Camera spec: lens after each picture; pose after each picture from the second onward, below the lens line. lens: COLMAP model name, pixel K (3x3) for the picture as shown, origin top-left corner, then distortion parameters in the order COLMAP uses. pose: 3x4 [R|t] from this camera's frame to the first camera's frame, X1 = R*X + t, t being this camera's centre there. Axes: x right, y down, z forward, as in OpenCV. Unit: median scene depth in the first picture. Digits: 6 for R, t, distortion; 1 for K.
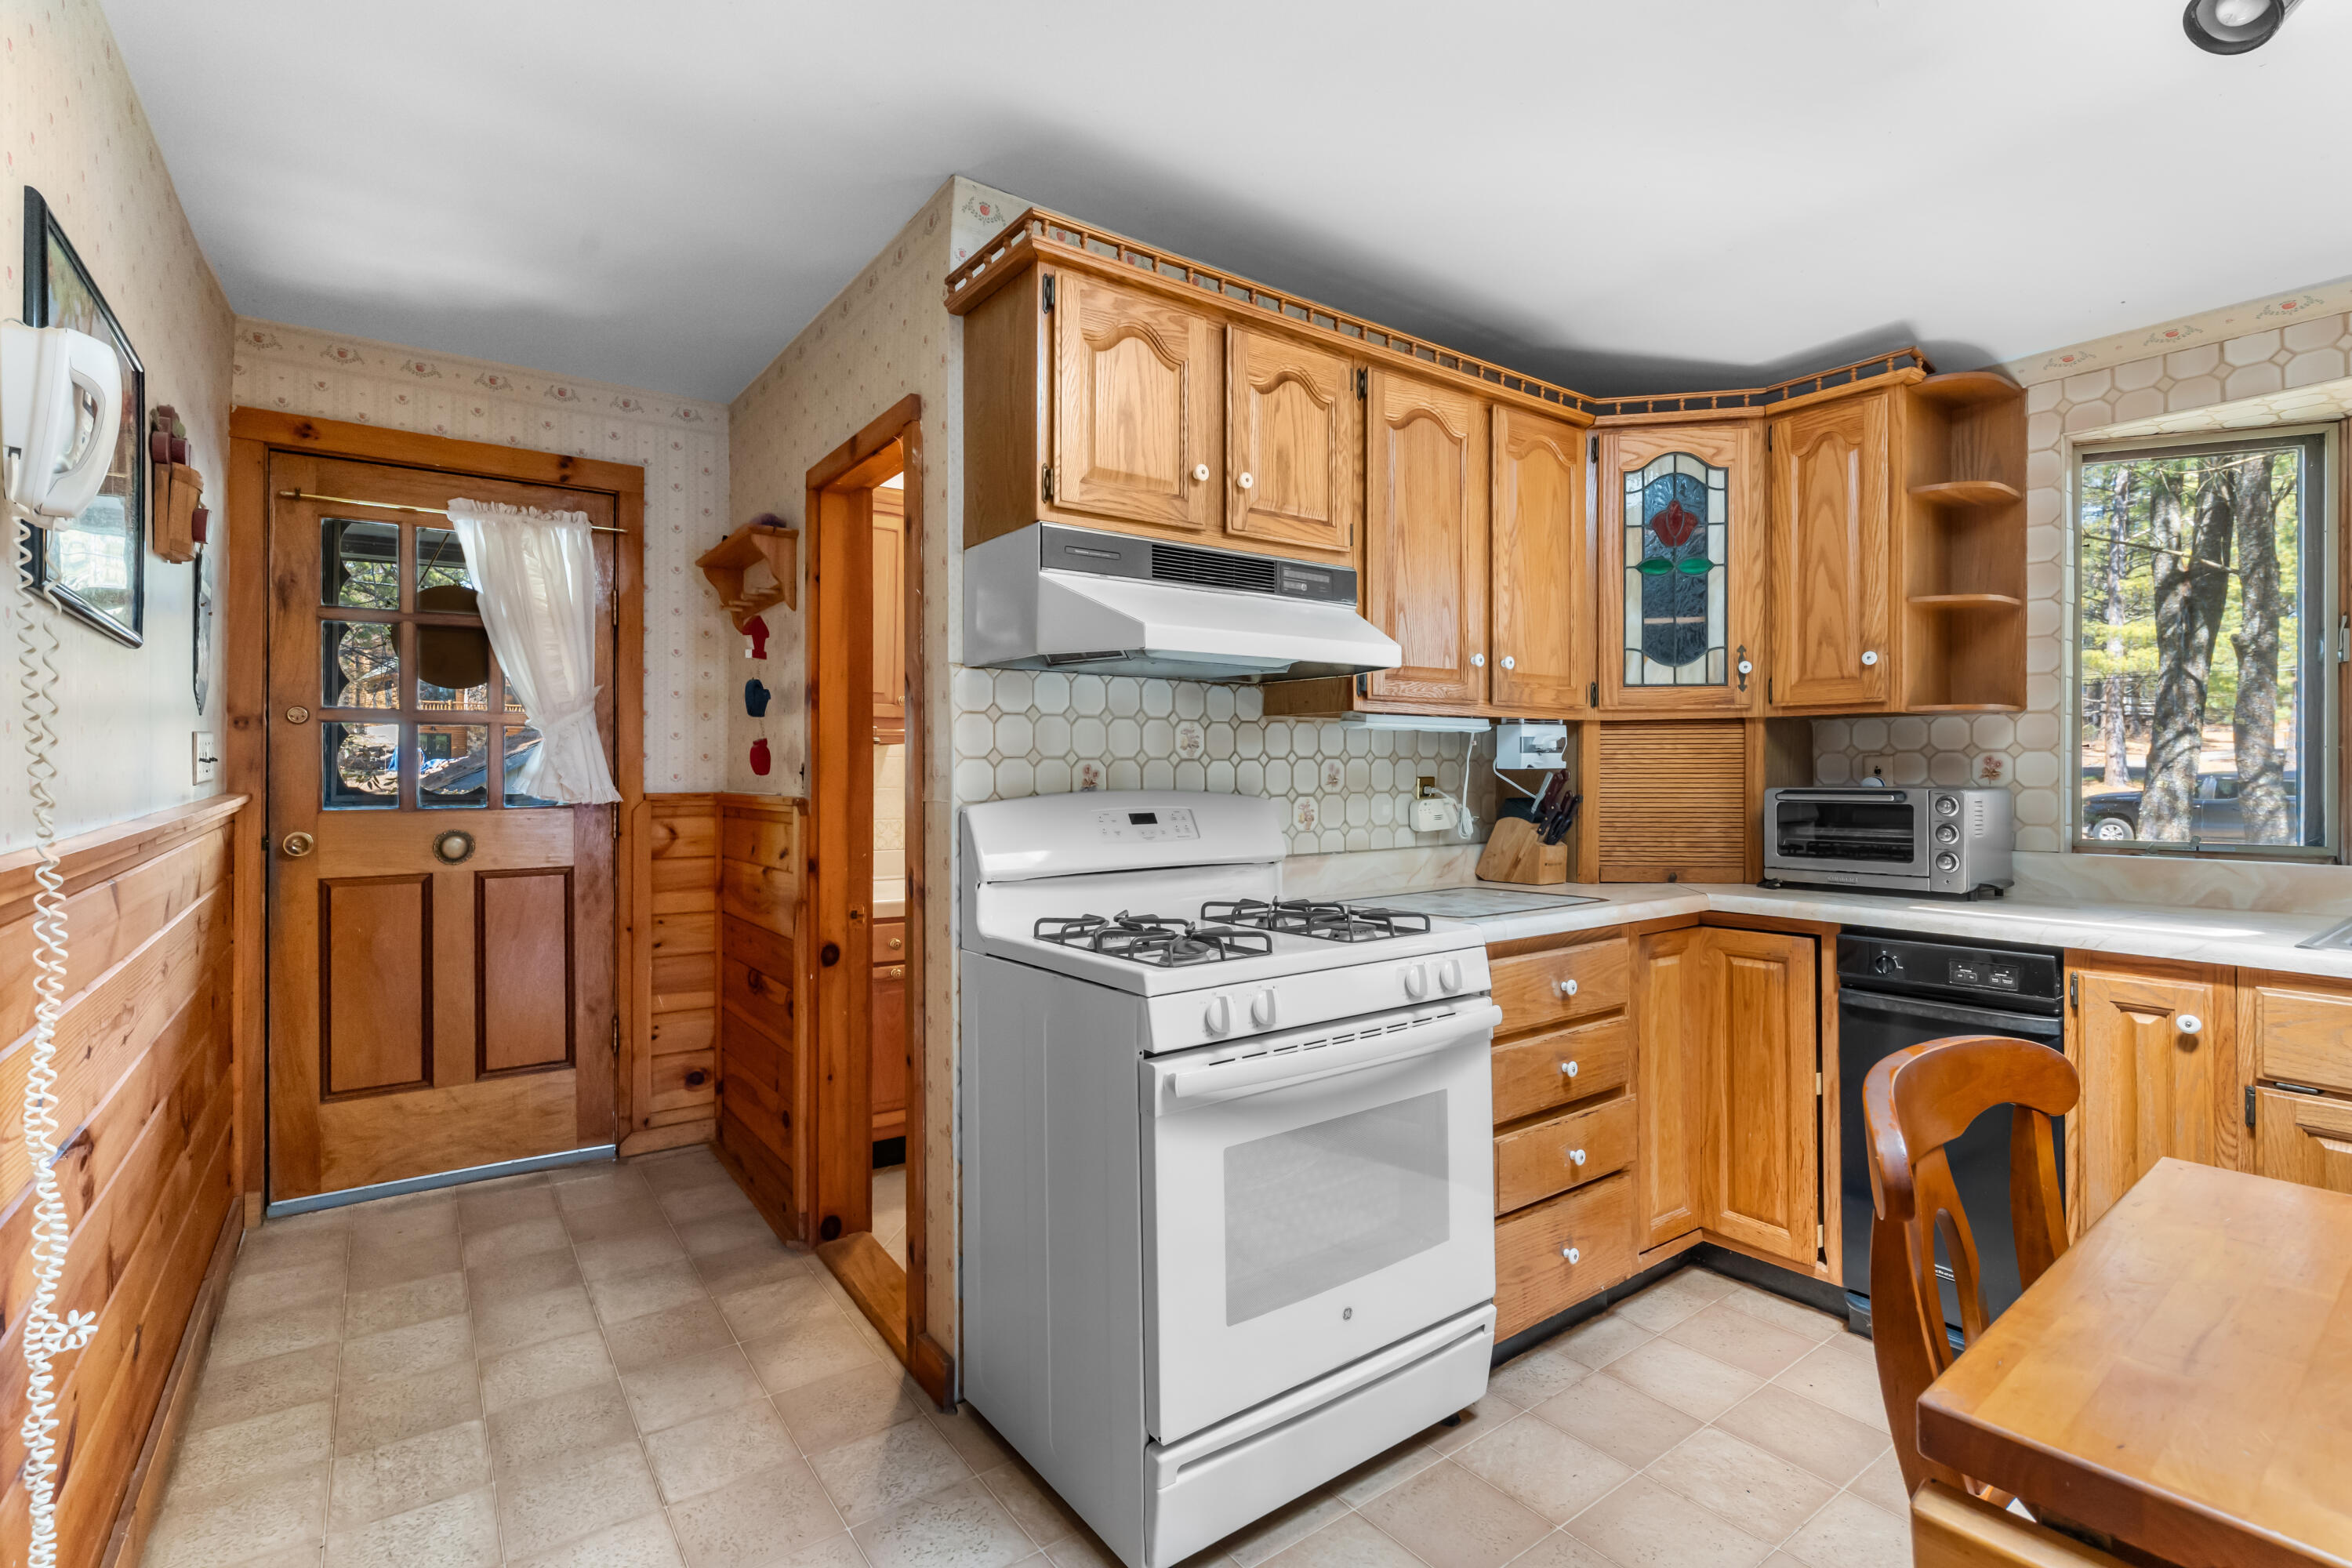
lens RADIAL K [[1087.9, 0, 1168.2], [0, 1087.9, 772.0], [0, 0, 1]] dist [-0.010244, 0.005361]
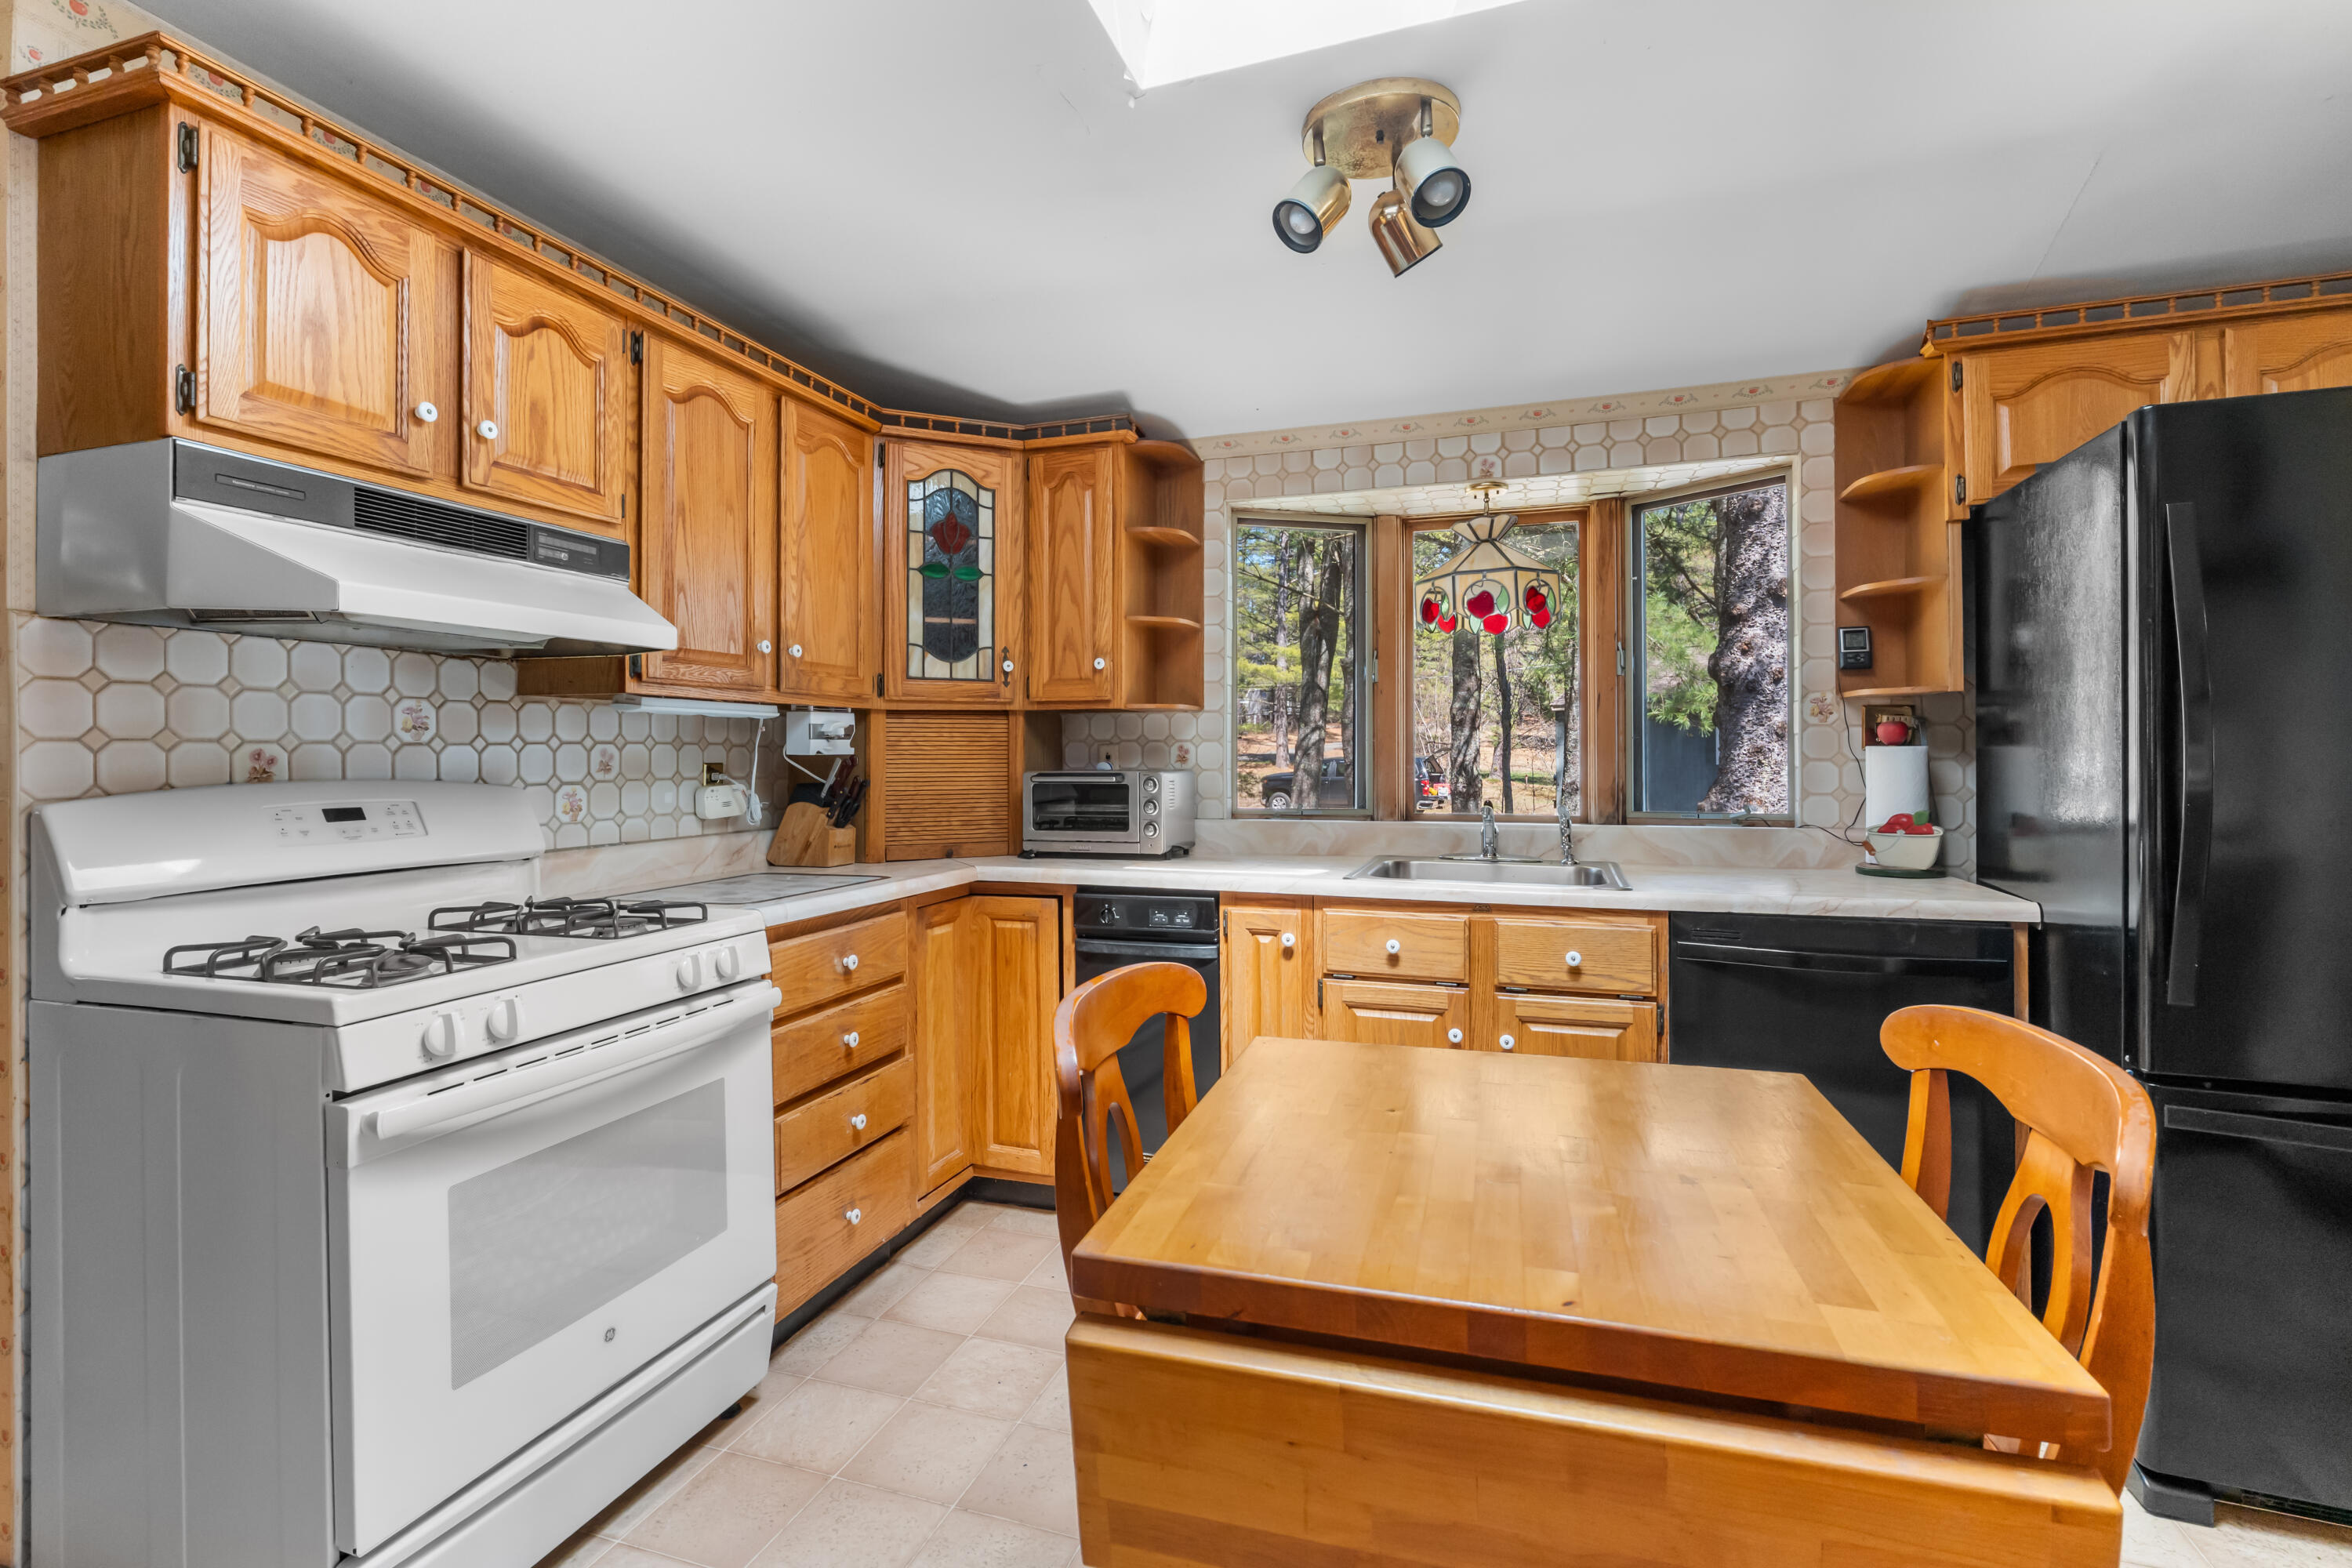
lens RADIAL K [[1078.5, 0, 1170.9], [0, 1078.5, 752.8], [0, 0, 1]] dist [-0.010463, 0.004380]
pose [[0.817399, 0.001666, 0.576070, 0.018492], [0.001021, 0.999990, -0.004340, -0.000071], [-0.576072, 0.004135, 0.817389, -0.030018]]
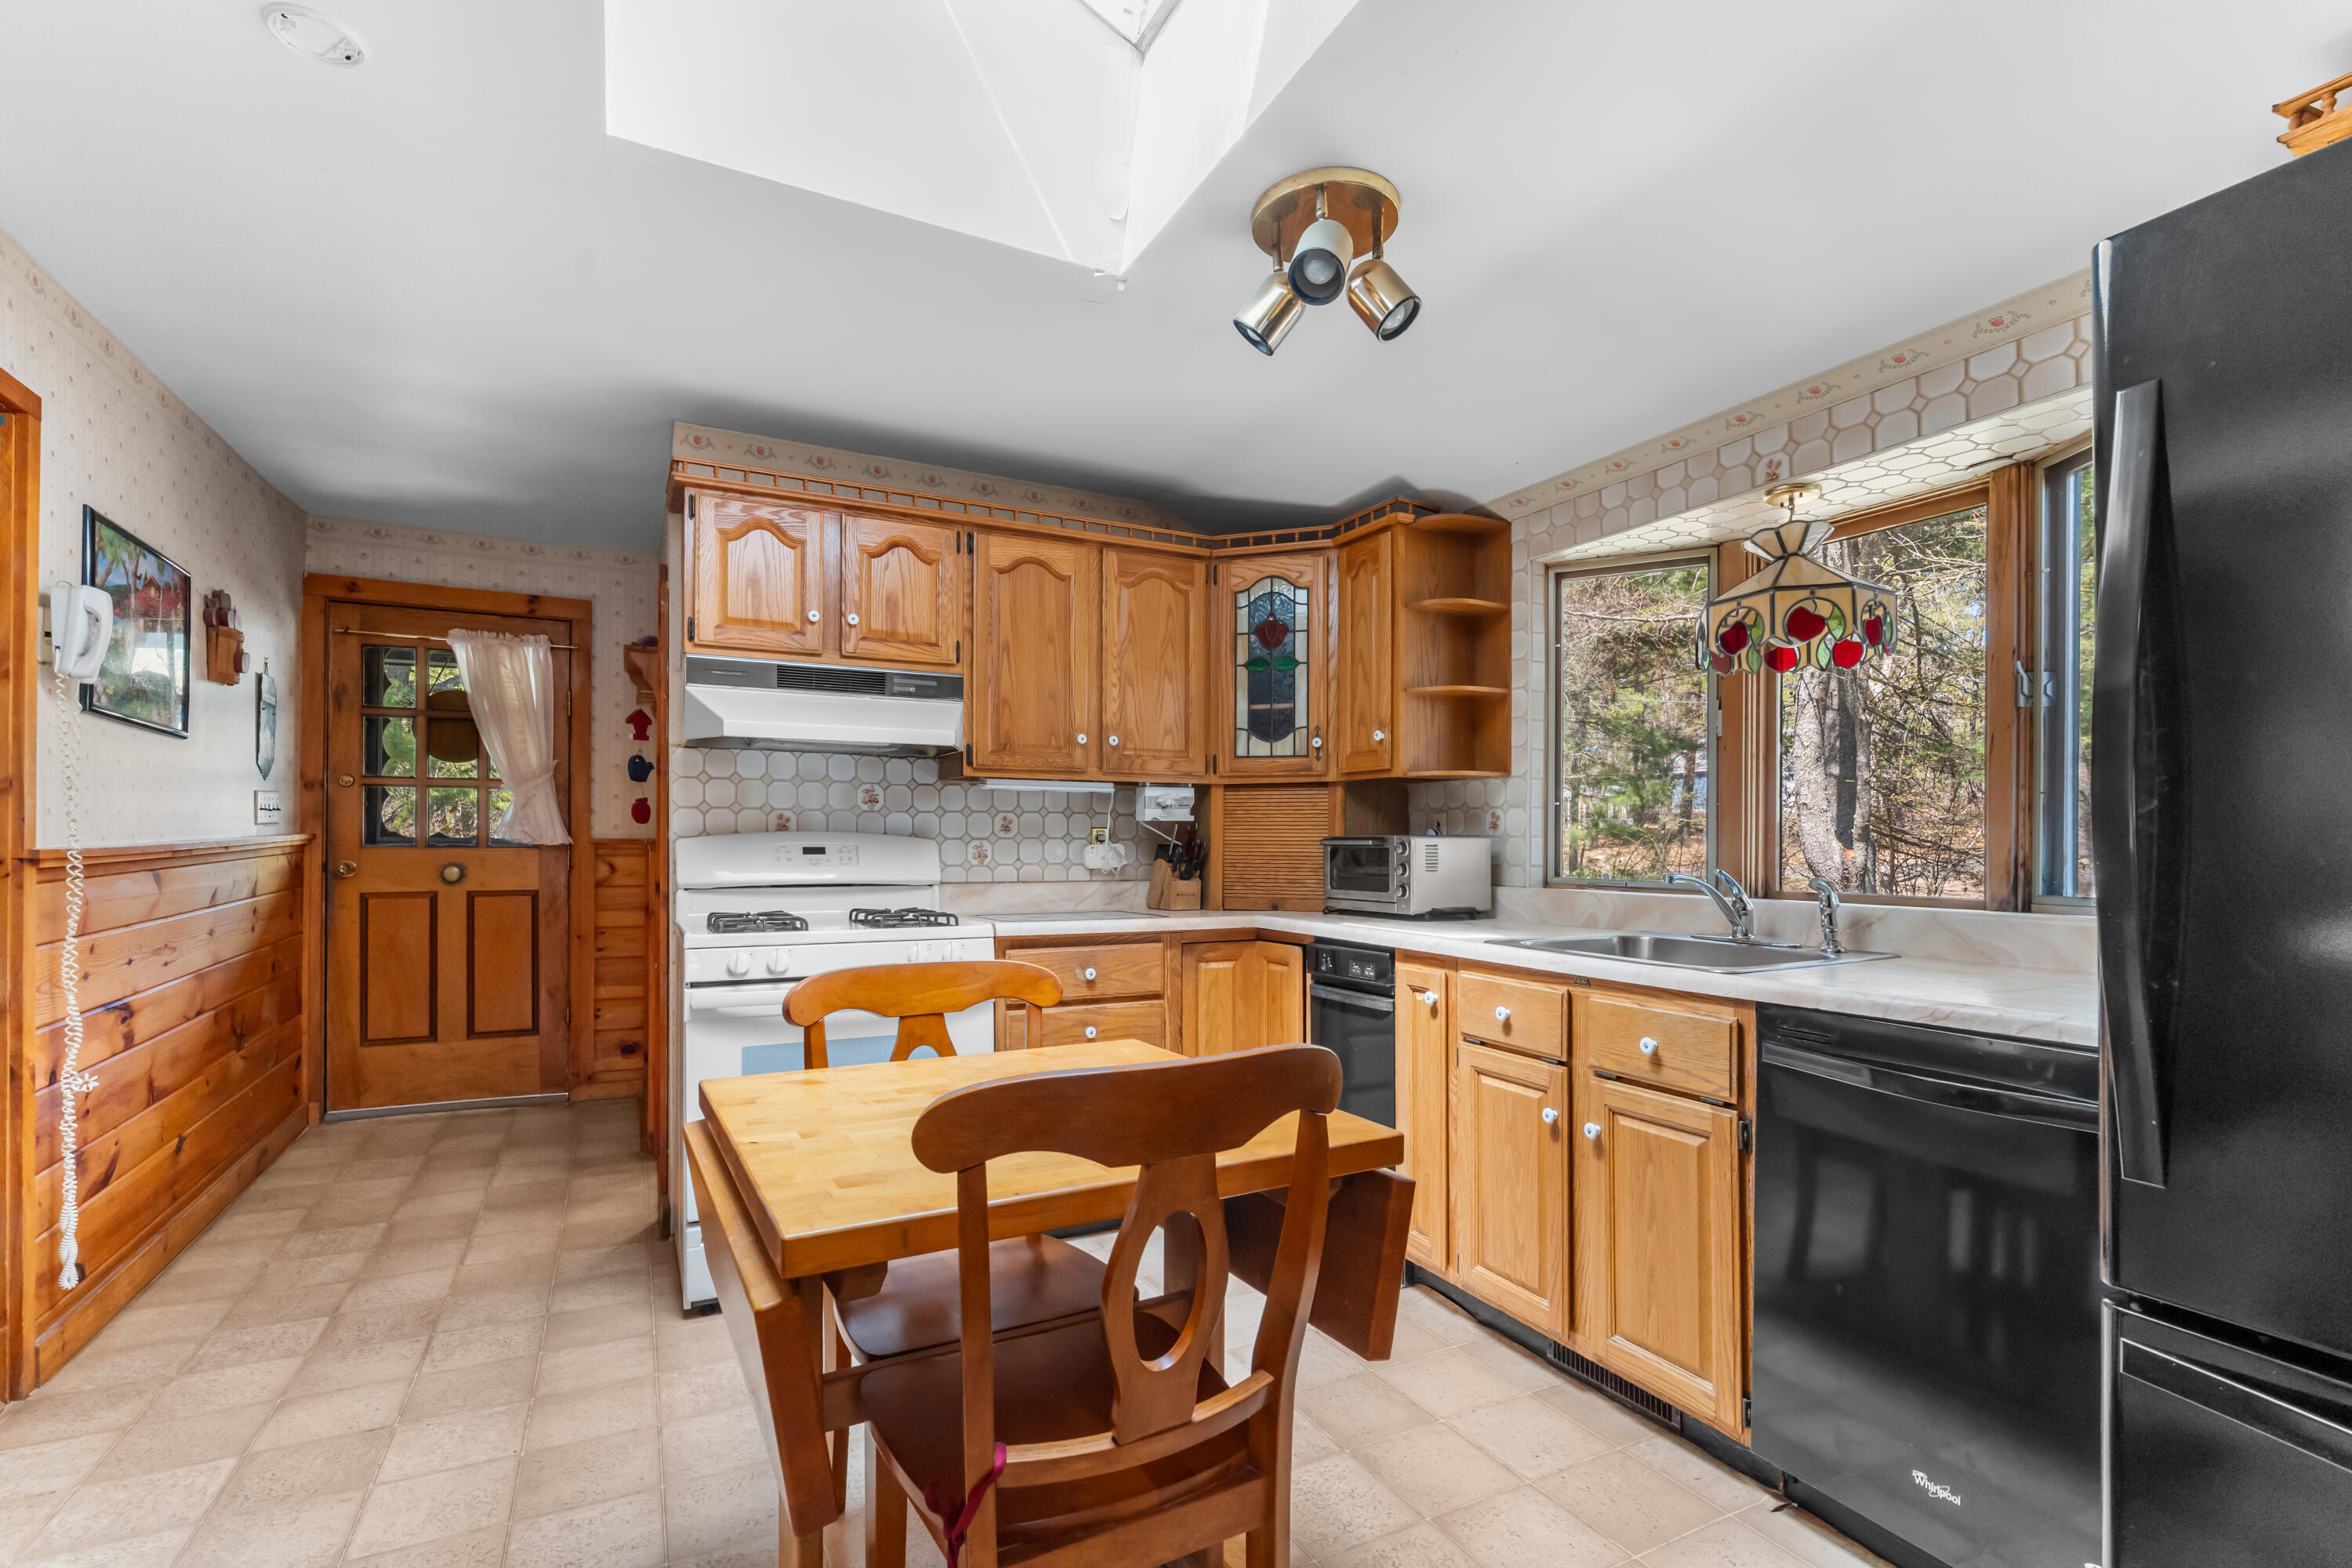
lens RADIAL K [[1083.6, 0, 1177.7], [0, 1083.6, 844.8], [0, 0, 1]] dist [-0.016414, 0.010926]
pose [[0.988792, 0.008492, -0.149058, 0.603321], [-0.008284, 0.999964, 0.002018, 0.025203], [0.149070, -0.000761, 0.988826, -0.315233]]
